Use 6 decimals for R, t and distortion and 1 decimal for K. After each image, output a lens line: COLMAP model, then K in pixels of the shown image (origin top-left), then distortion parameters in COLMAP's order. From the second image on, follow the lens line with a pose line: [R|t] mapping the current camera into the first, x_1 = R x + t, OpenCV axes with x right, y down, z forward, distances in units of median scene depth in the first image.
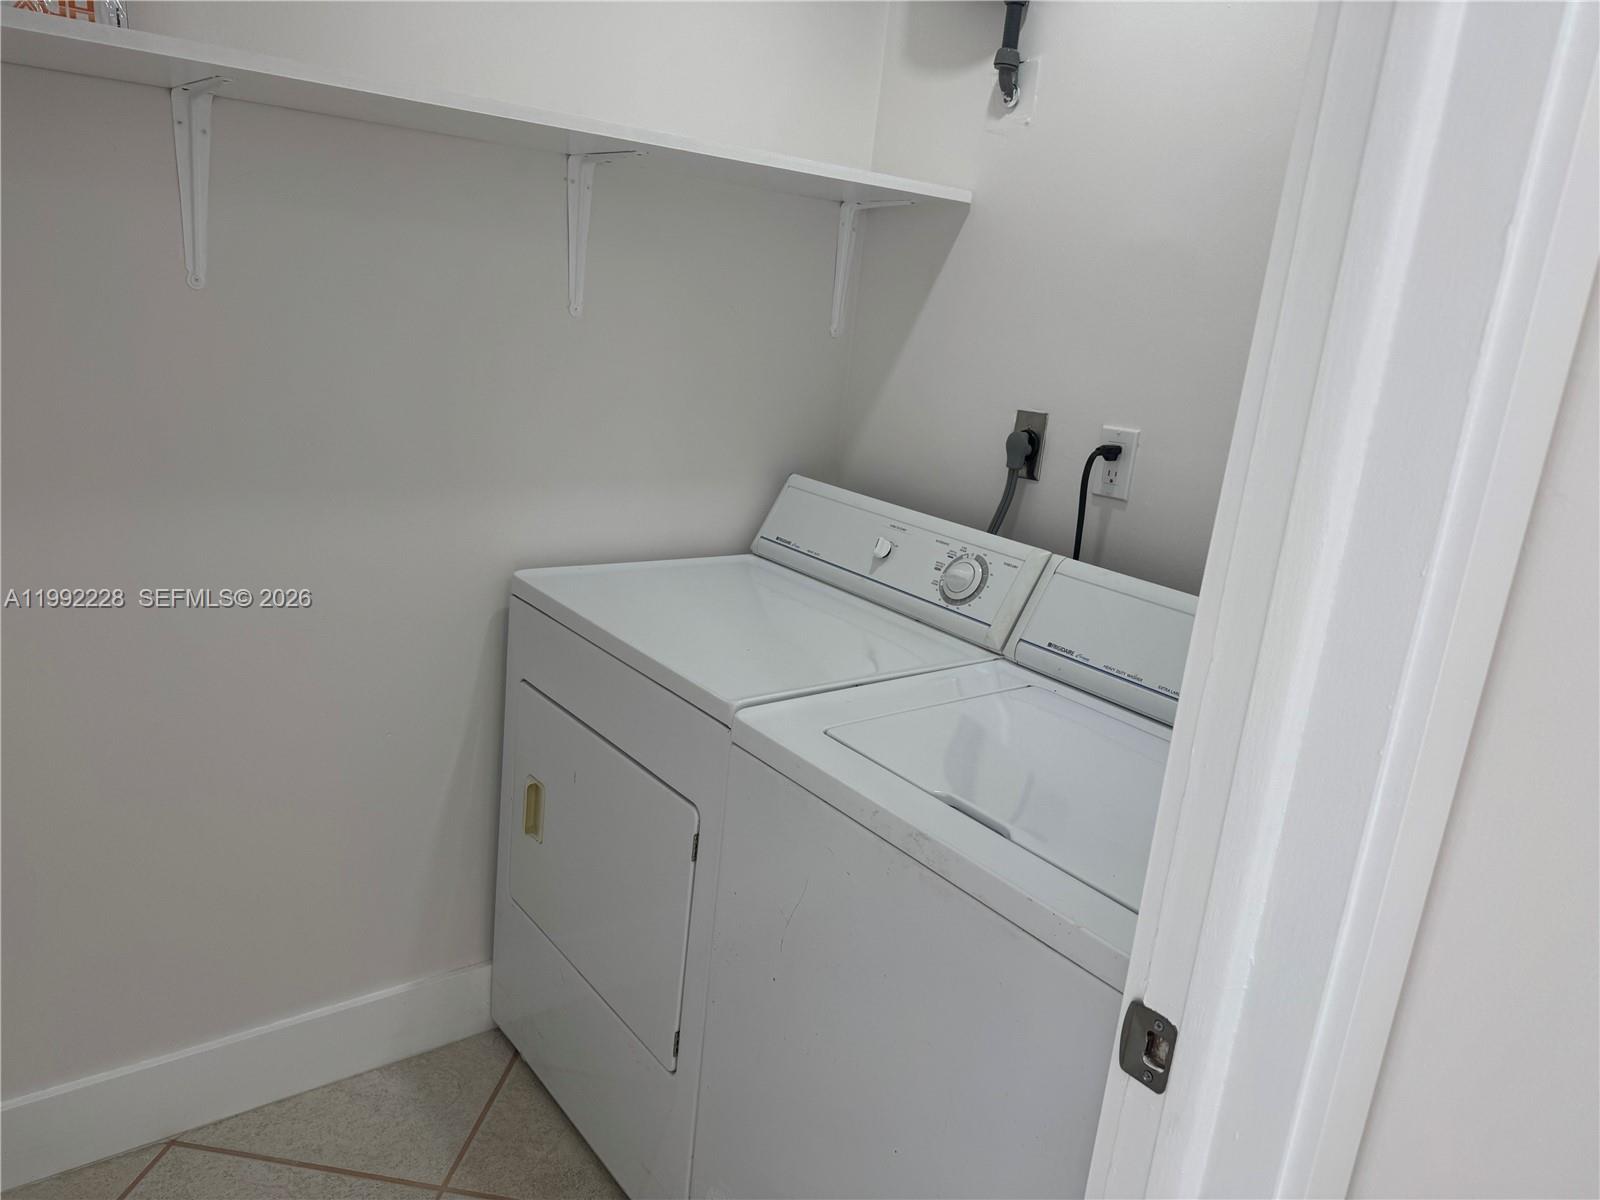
lens RADIAL K [[1125.7, 0, 799.8], [0, 1125.7, 595.3], [0, 0, 1]] dist [0.030913, -0.006117]
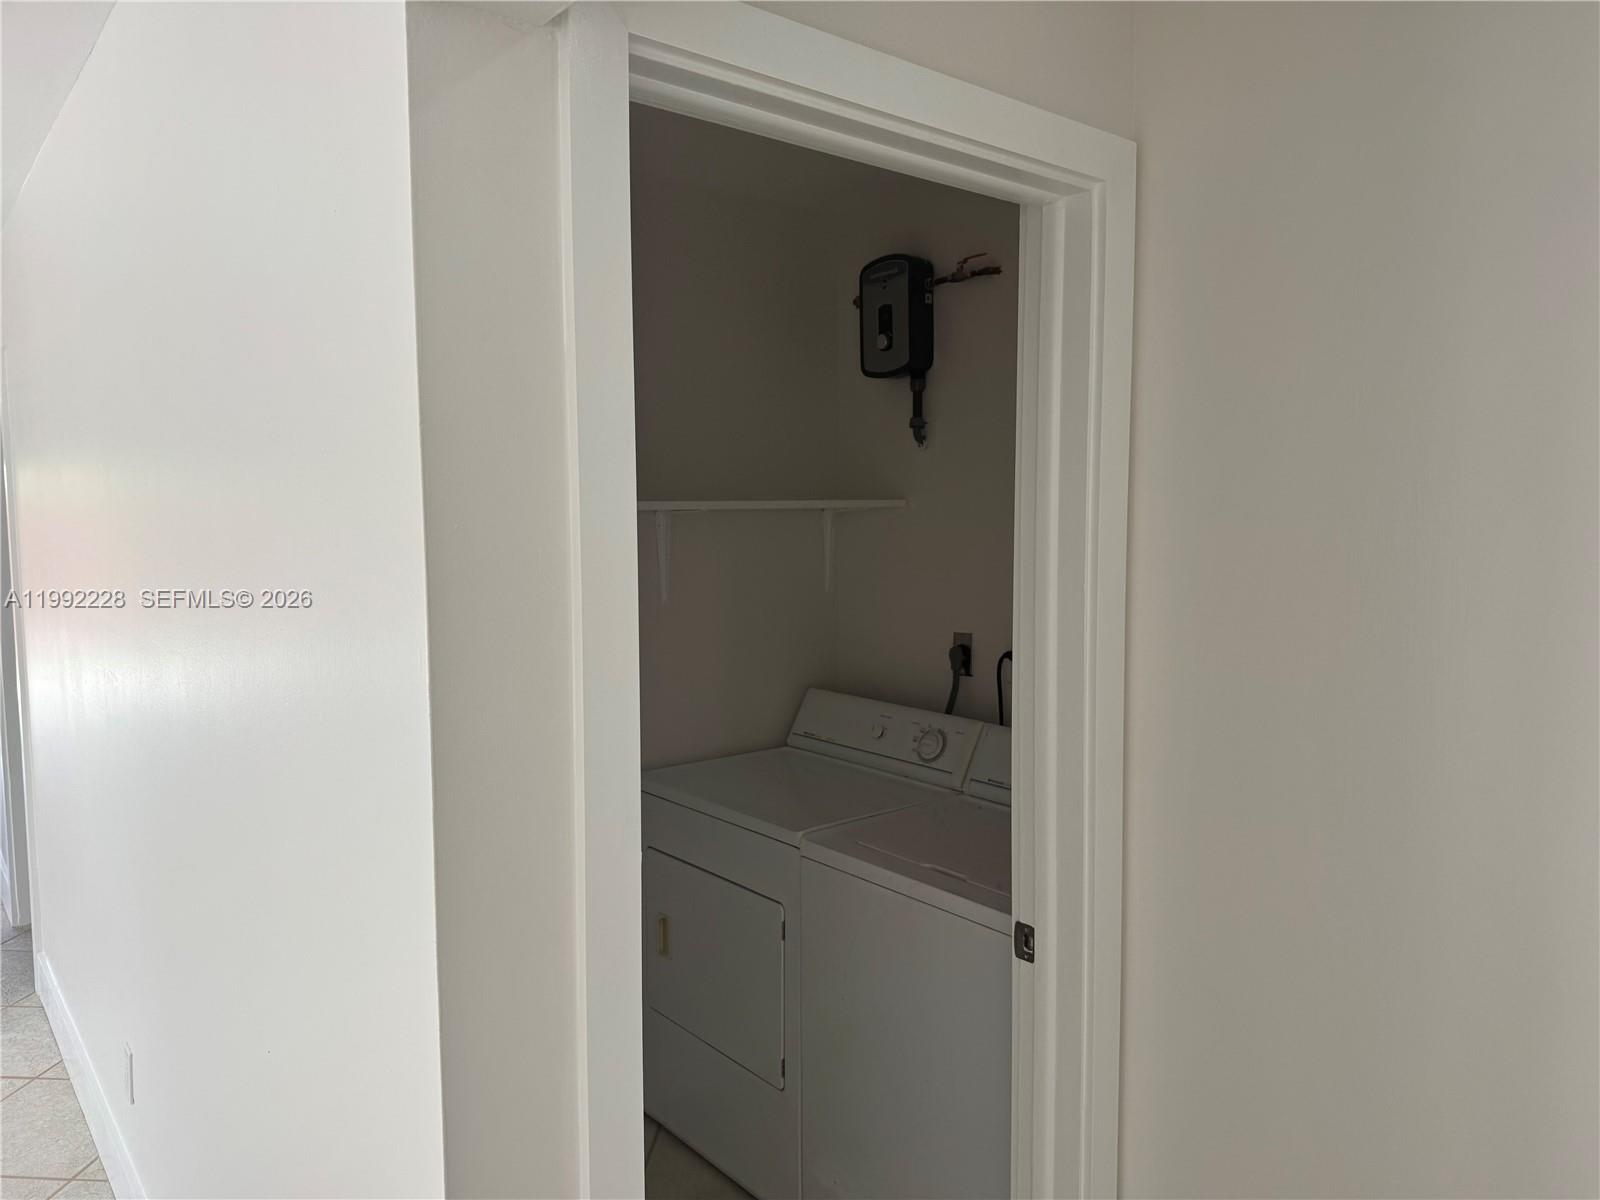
lens RADIAL K [[1125.7, 0, 799.8], [0, 1125.7, 595.3], [0, 0, 1]] dist [0.030913, -0.006117]
pose [[0.994076, -0.107083, 0.018605, -0.040255], [0.108686, 0.978606, -0.174692, 0.033465], [0.000500, 0.175680, 0.984447, -0.544413]]
